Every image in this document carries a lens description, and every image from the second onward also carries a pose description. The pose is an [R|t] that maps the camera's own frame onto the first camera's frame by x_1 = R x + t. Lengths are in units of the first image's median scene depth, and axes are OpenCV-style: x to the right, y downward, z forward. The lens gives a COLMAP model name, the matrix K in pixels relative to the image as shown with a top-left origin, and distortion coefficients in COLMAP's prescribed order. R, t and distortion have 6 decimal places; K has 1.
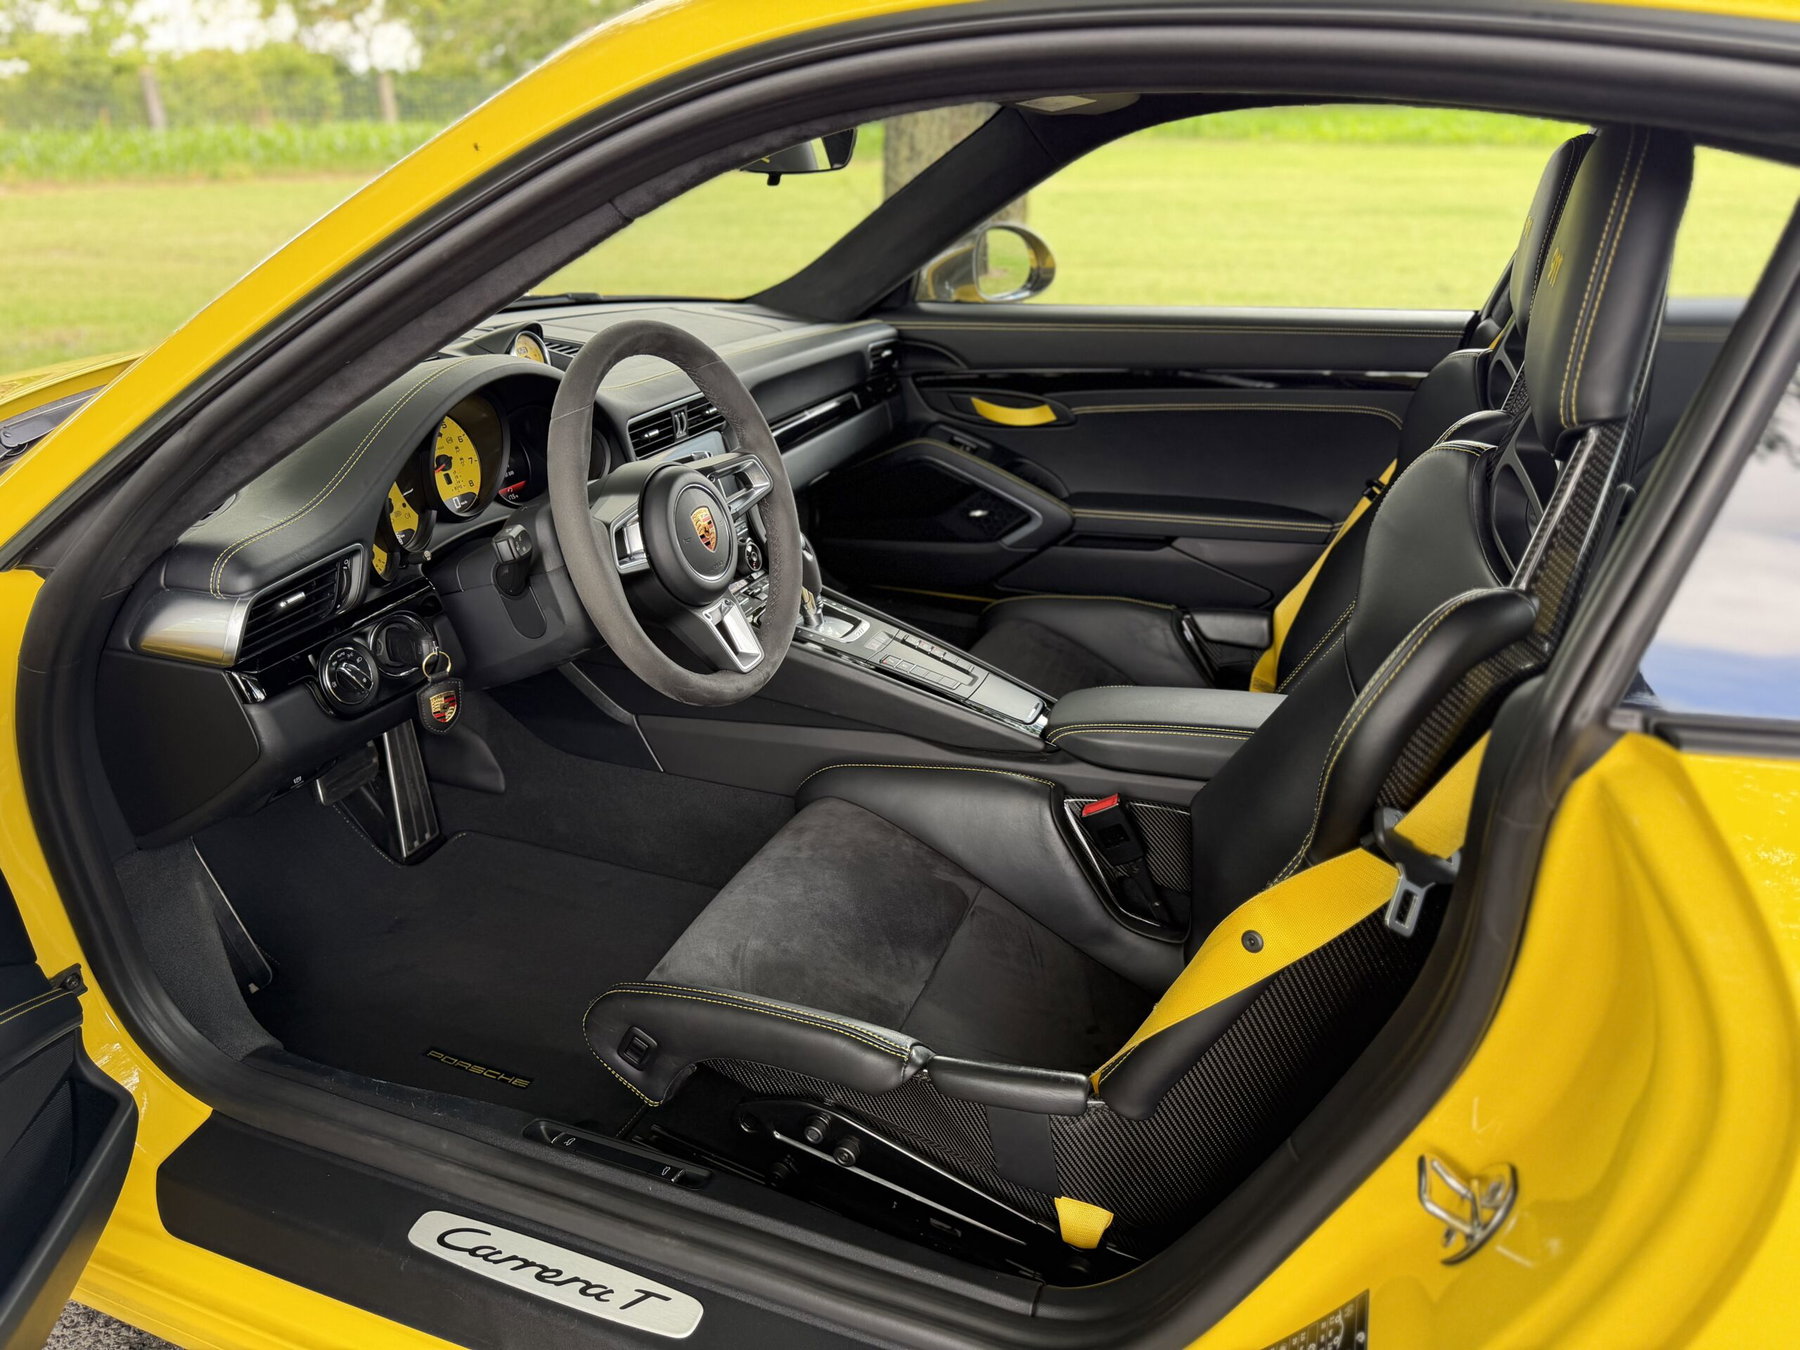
lens RADIAL K [[1285.8, 0, 858.0], [0, 1285.8, 662.7], [0, 0, 1]] dist [0.007436, -0.003004]
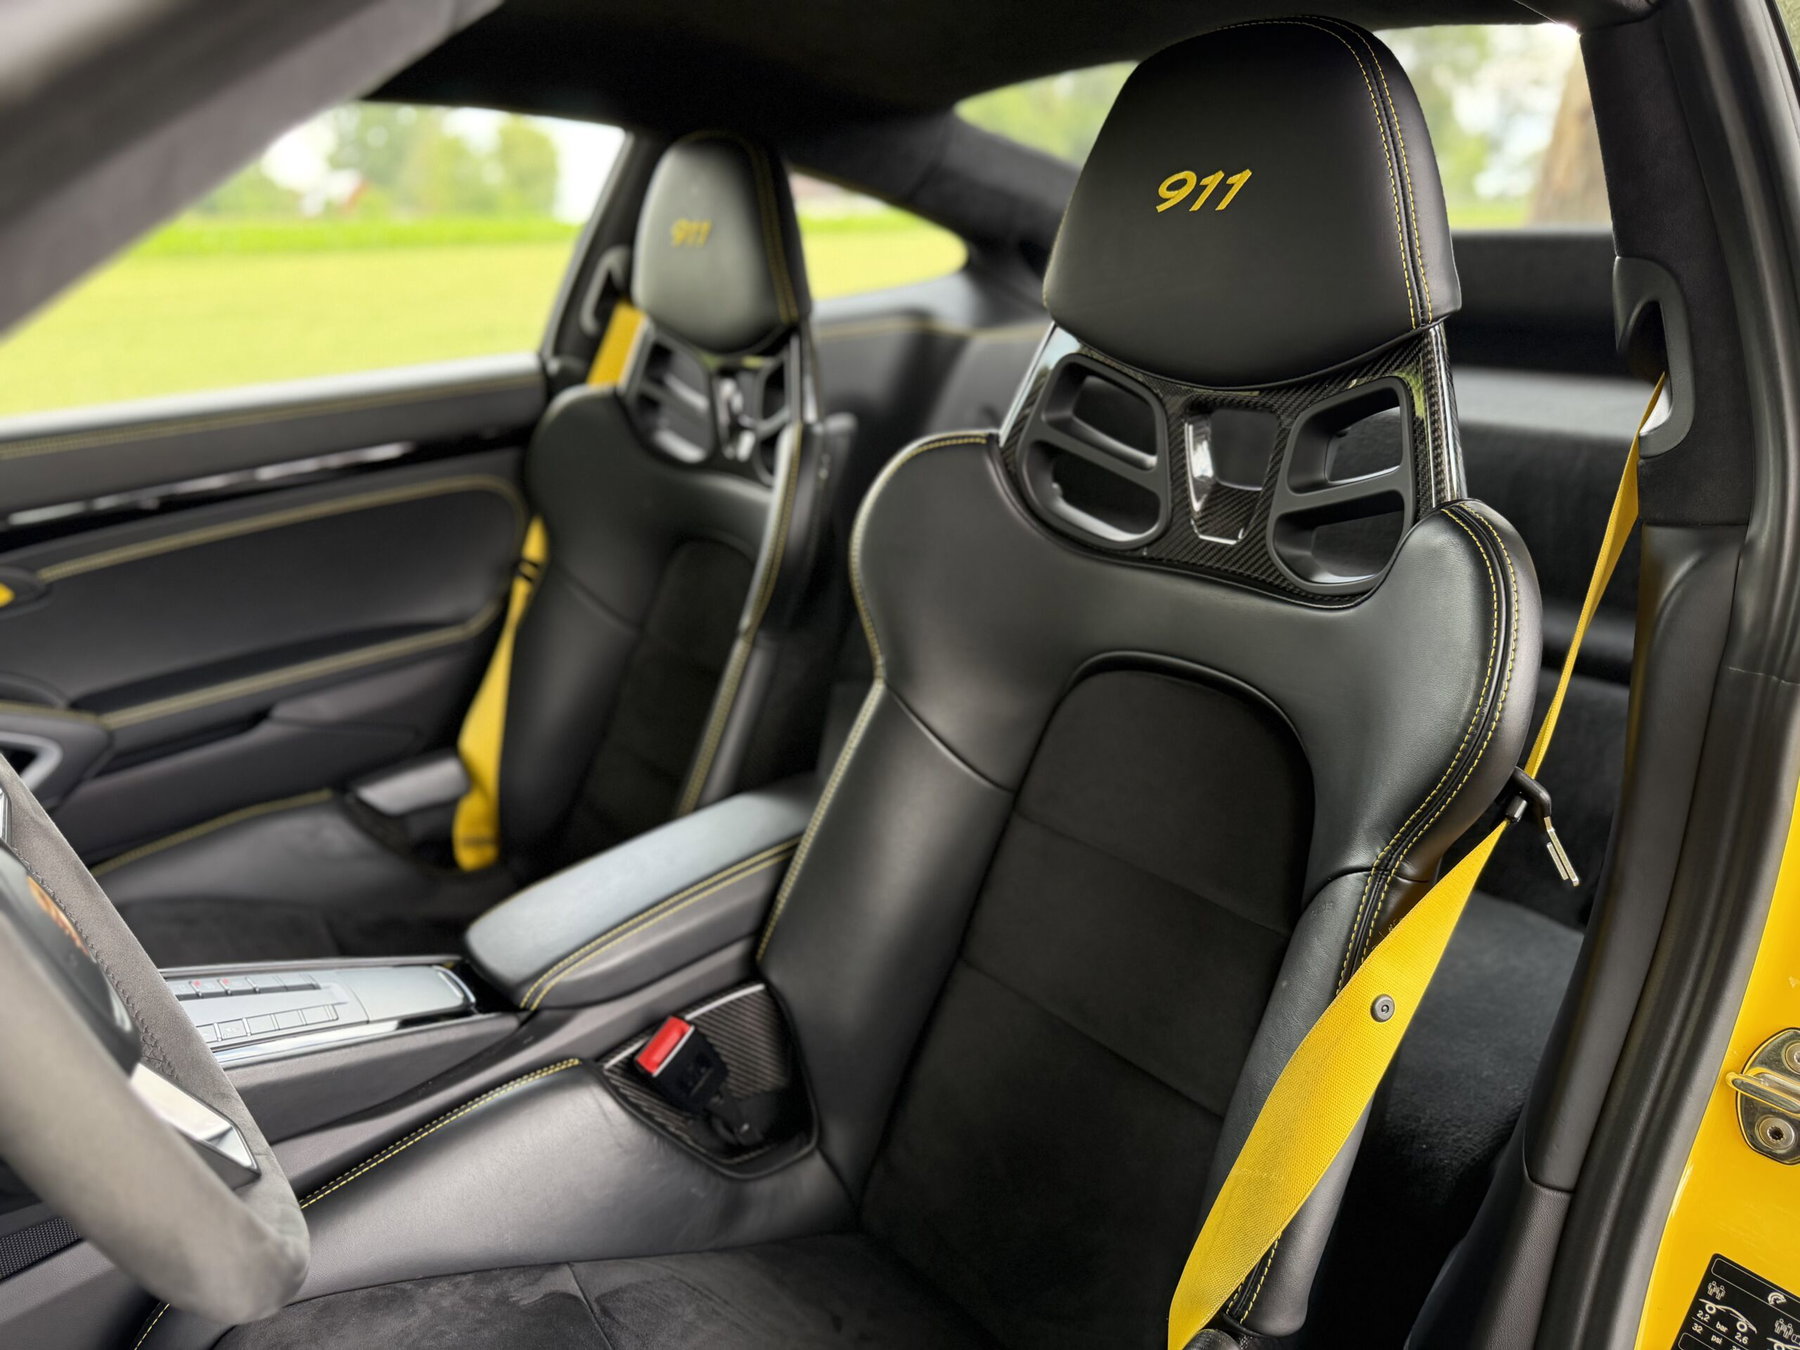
lens RADIAL K [[1285.8, 0, 858.0], [0, 1285.8, 662.7], [0, 0, 1]] dist [0.007436, -0.003004]
pose [[0.457080, -0.282290, 0.843439, -0.208225], [0.360686, 0.925652, 0.114342, -0.086396], [-0.813009, 0.251953, 0.524915, 0.359033]]
